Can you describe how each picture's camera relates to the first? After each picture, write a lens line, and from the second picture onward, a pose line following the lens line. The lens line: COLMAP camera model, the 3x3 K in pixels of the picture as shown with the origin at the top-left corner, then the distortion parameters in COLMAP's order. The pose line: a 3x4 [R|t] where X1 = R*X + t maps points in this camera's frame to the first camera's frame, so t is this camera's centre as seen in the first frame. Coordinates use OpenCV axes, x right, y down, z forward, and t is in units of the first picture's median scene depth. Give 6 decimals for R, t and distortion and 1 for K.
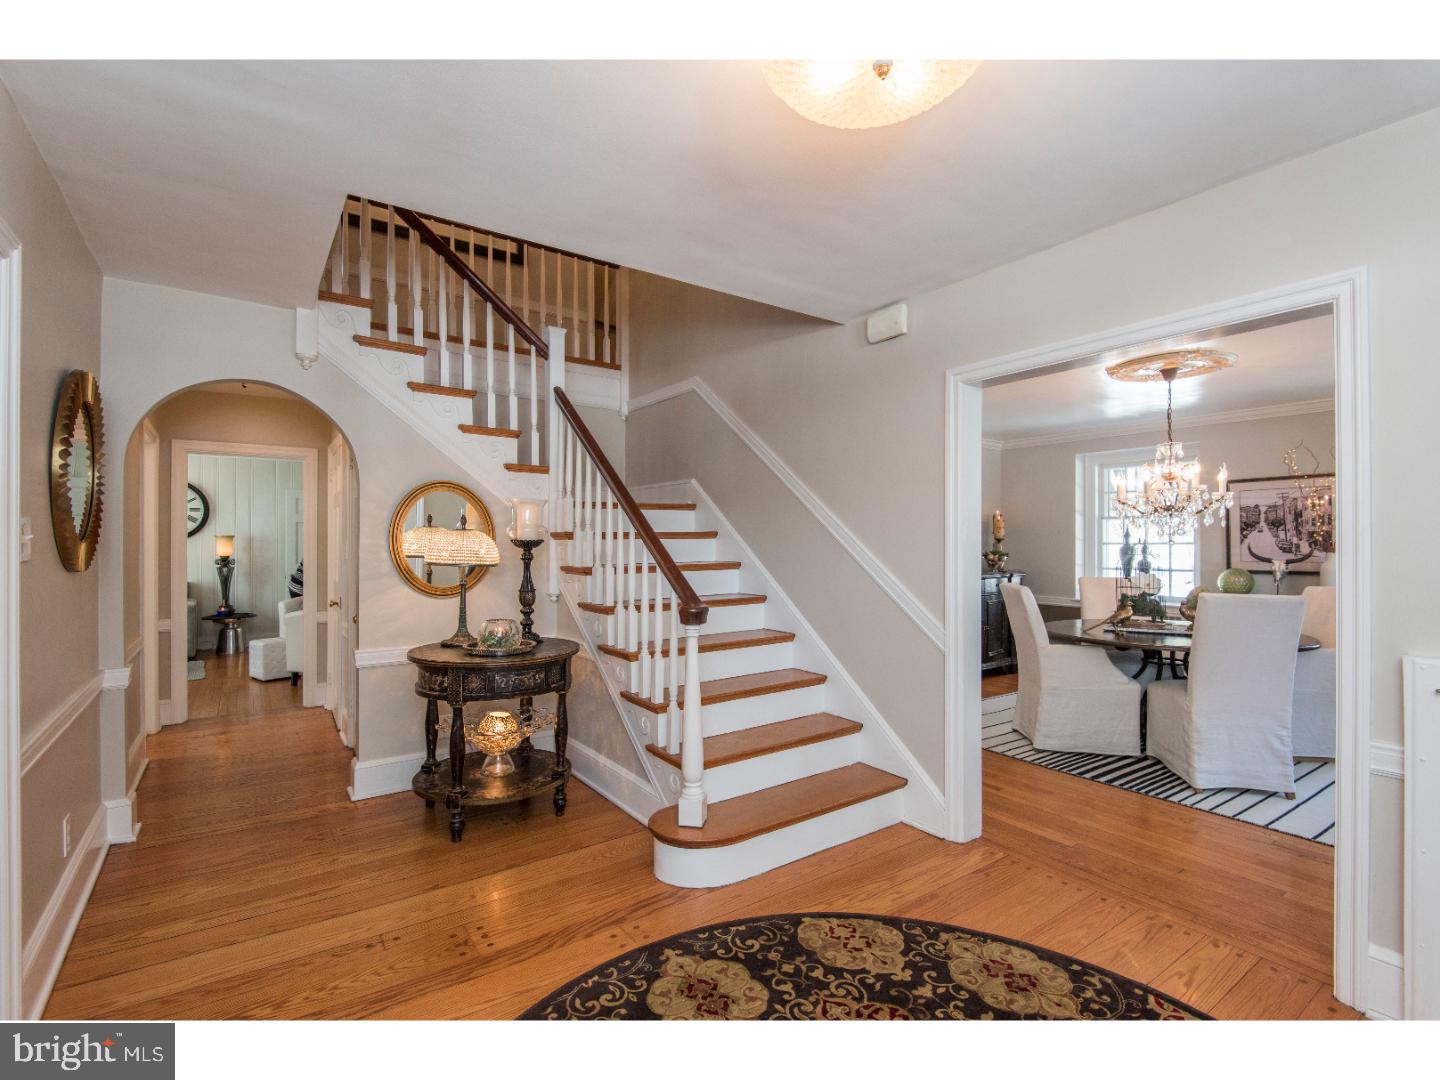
lens RADIAL K [[705.9, 0, 718.1], [0, 705.9, 541.3], [0, 0, 1]] dist [0.019548, -0.007033]
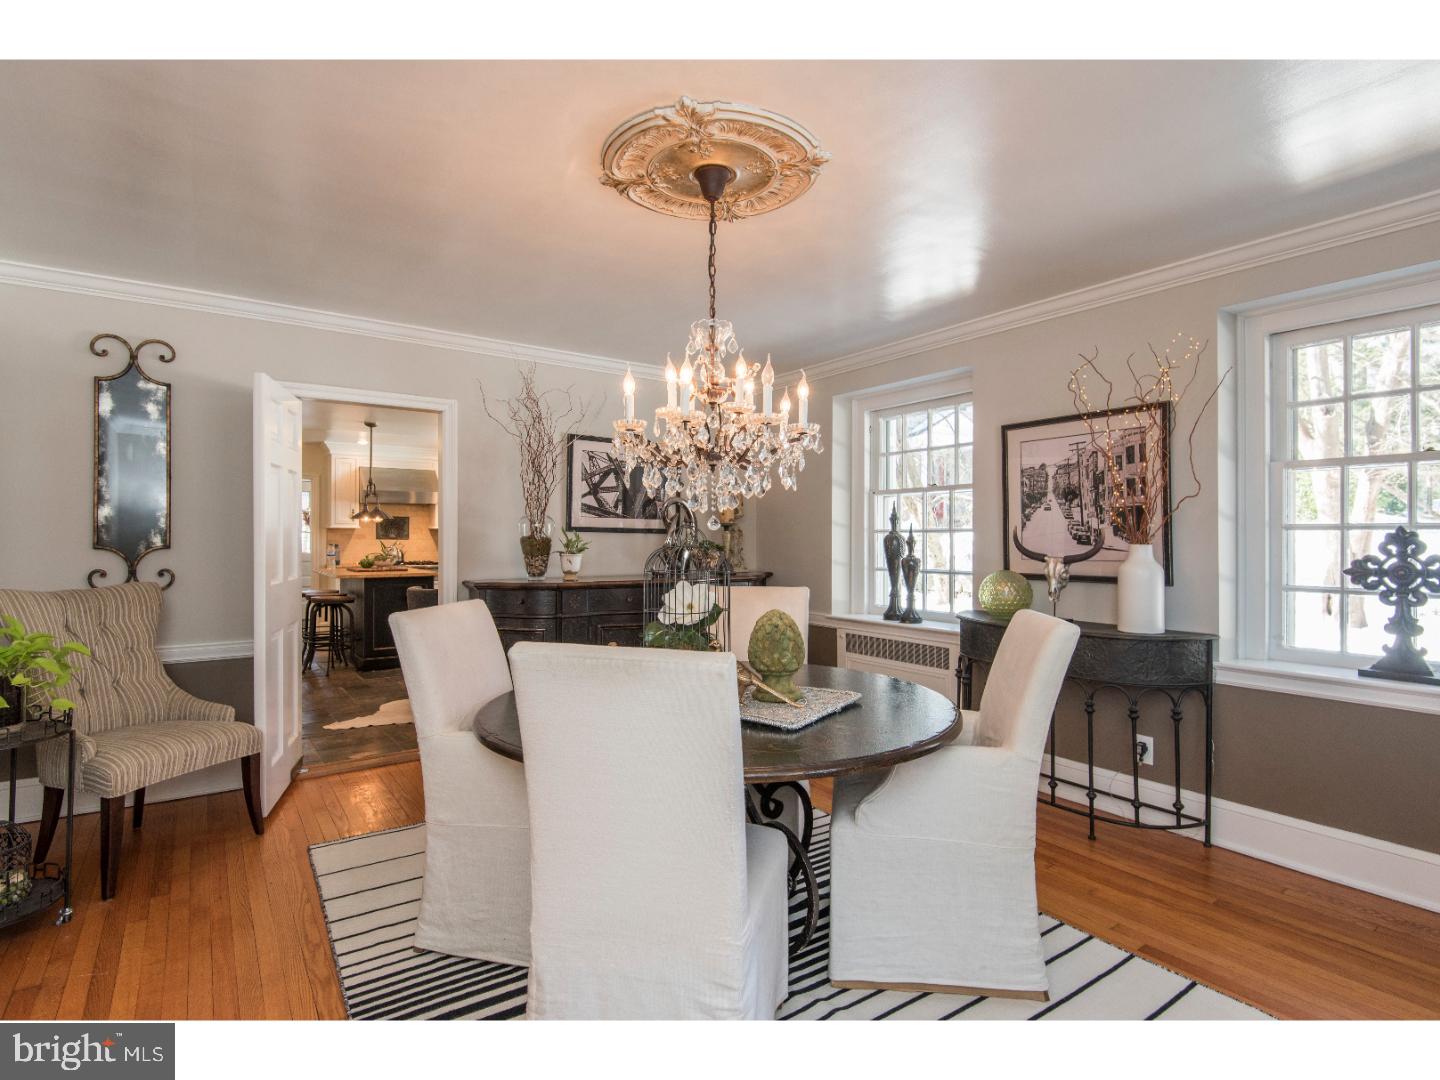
lens RADIAL K [[767.6, 0, 717.5], [0, 767.6, 533.7], [0, 0, 1]] dist [0.001790, 0.000105]
pose [[0.999925, -0.002540, -0.012010, 0.499539], [0.002497, 0.999990, -0.003573, 0.008918], [0.012019, 0.003543, 0.999921, 0.357762]]
